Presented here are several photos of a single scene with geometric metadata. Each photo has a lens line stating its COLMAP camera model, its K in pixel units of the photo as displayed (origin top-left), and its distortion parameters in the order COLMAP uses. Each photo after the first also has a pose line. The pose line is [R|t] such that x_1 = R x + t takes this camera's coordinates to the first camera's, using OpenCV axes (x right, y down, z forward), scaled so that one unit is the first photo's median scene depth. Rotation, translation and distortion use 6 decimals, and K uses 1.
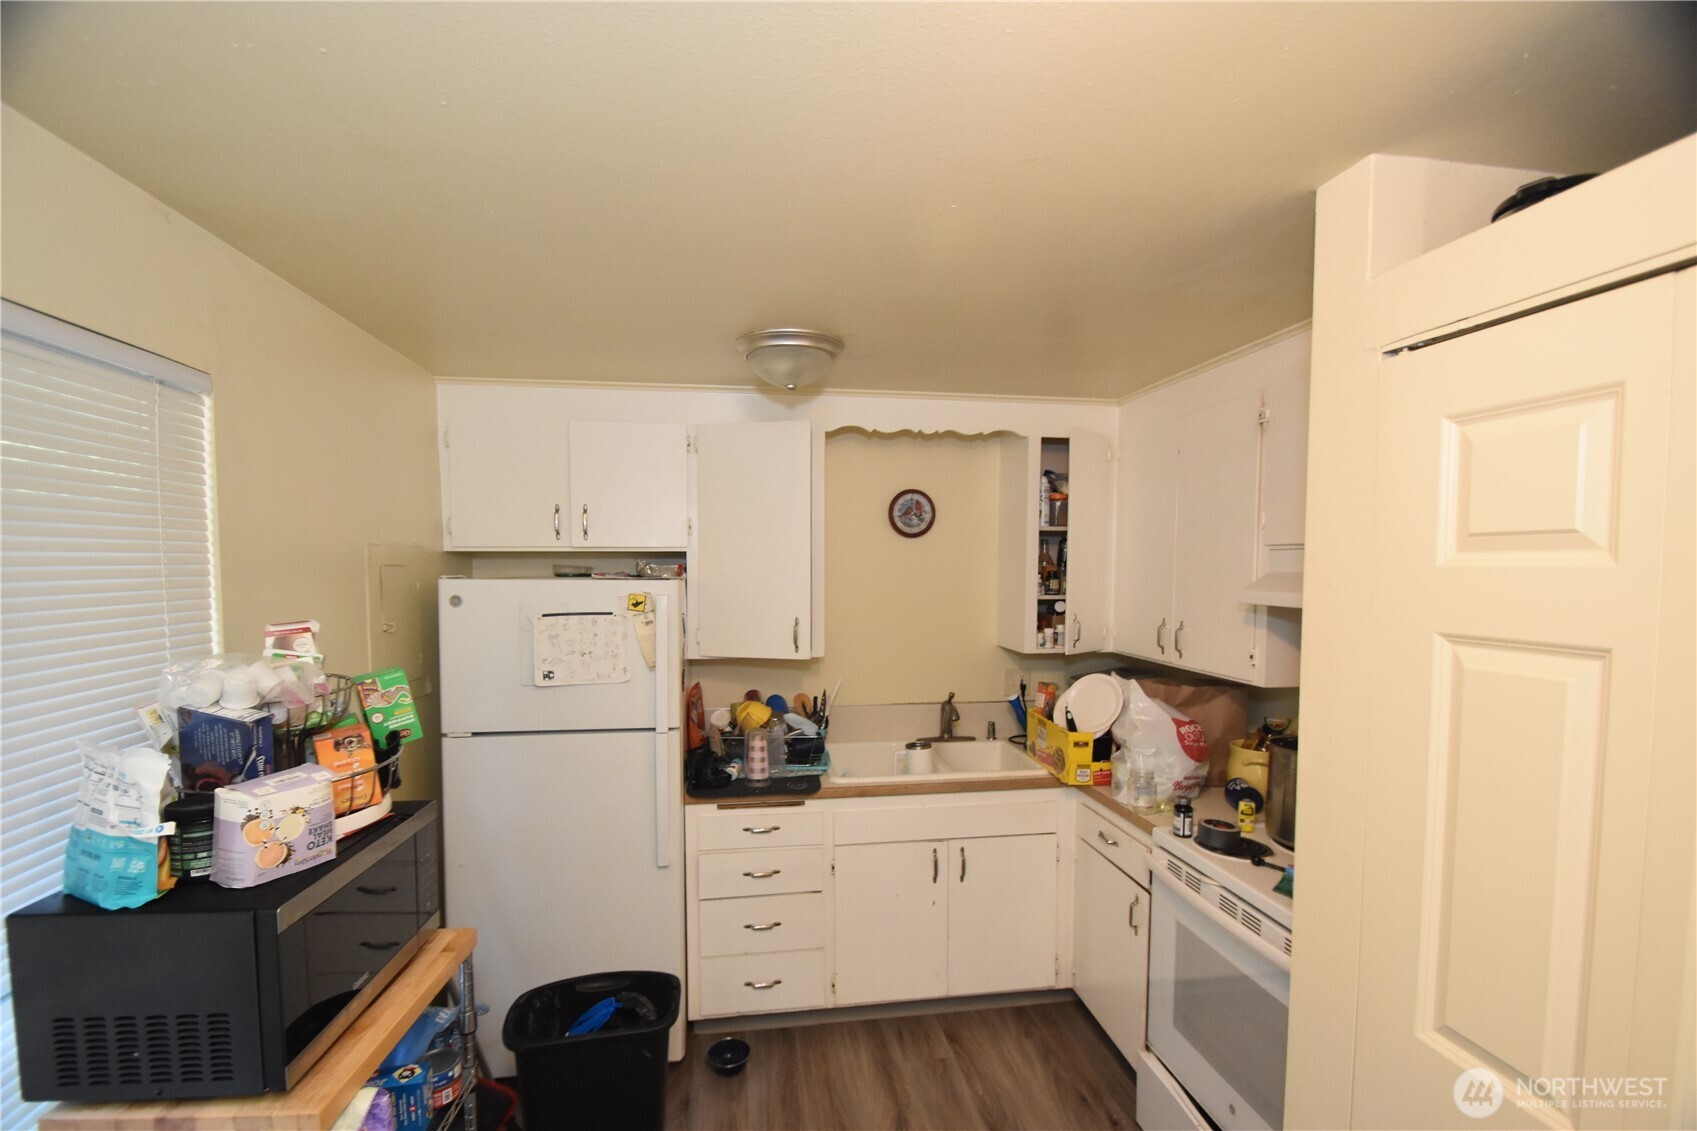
lens RADIAL K [[738.6, 0, 853.8], [0, 738.6, 562.9], [0, 0, 1]] dist [0.024996, 0.001006]
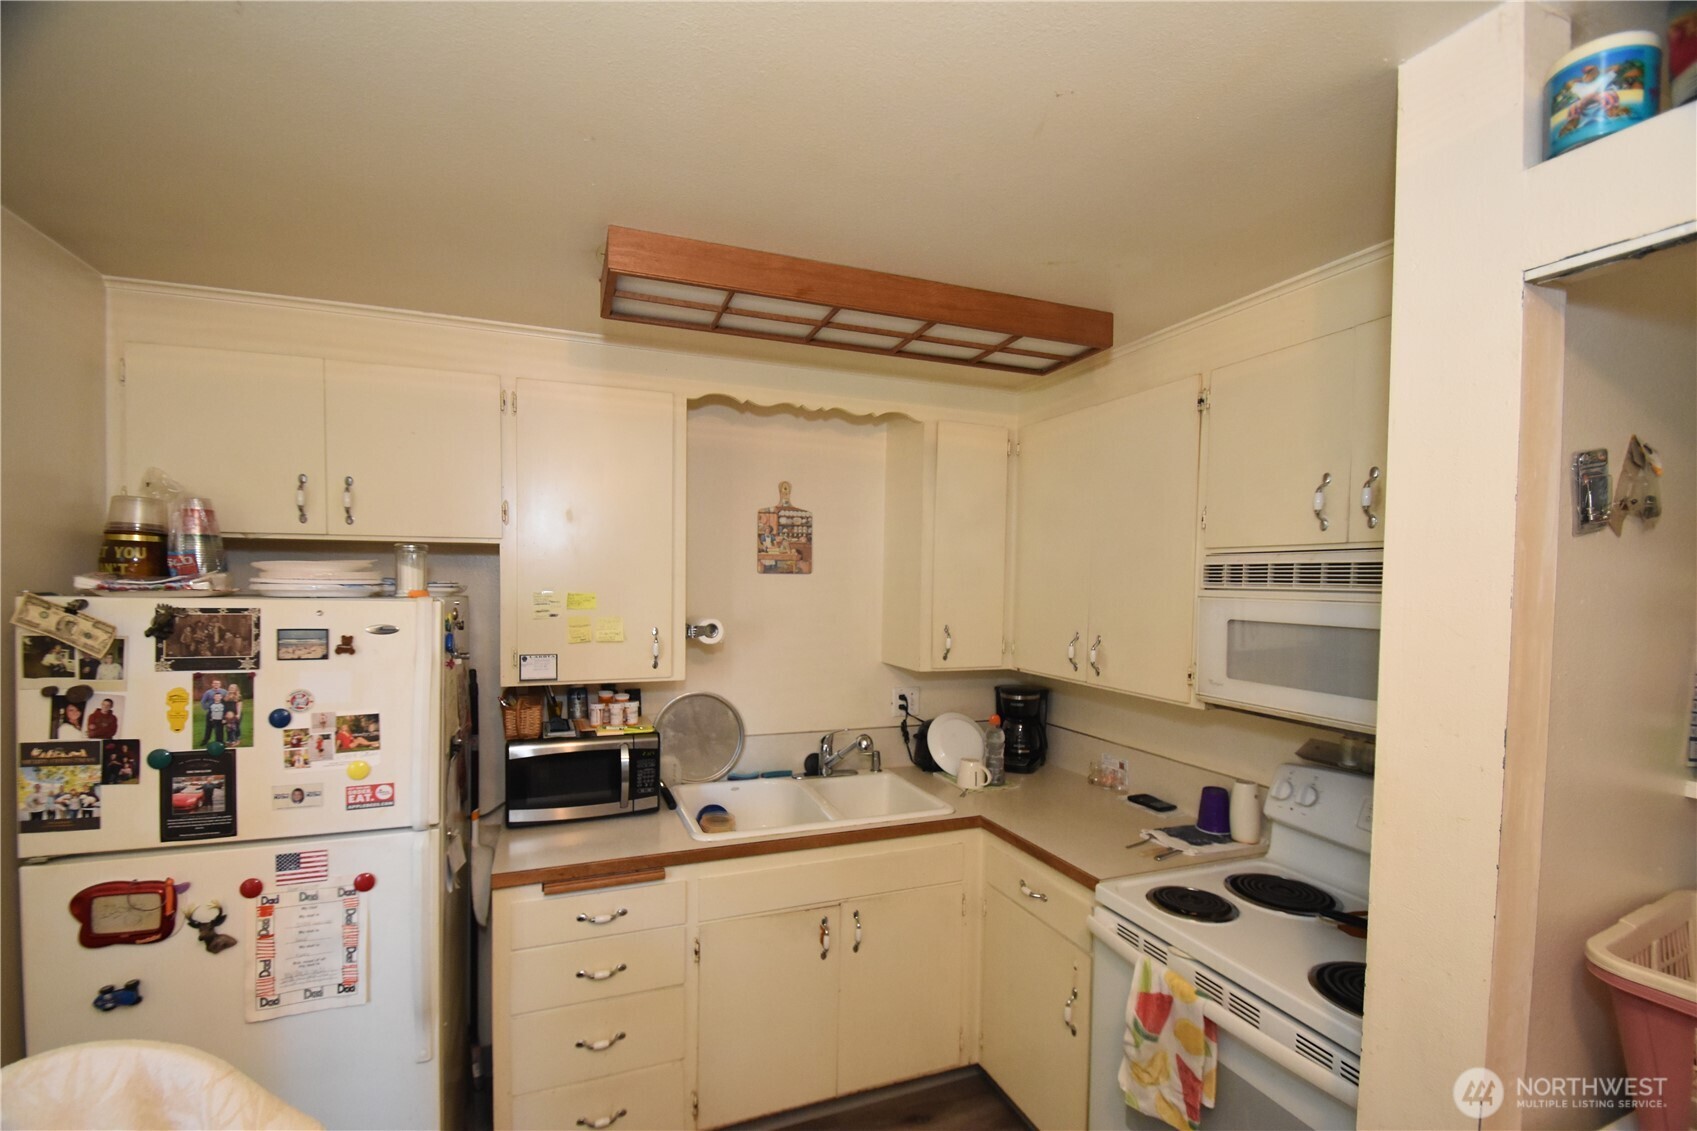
lens RADIAL K [[738.6, 0, 834.8], [0, 738.6, 577.2], [0, 0, 1]] dist [0.024996, 0.001006]
pose [[0.978934, 0.006456, 0.204075, -0.049337], [-0.008645, 0.999914, 0.009836, 0.005551], [-0.203994, -0.011393, 0.978906, 0.209073]]
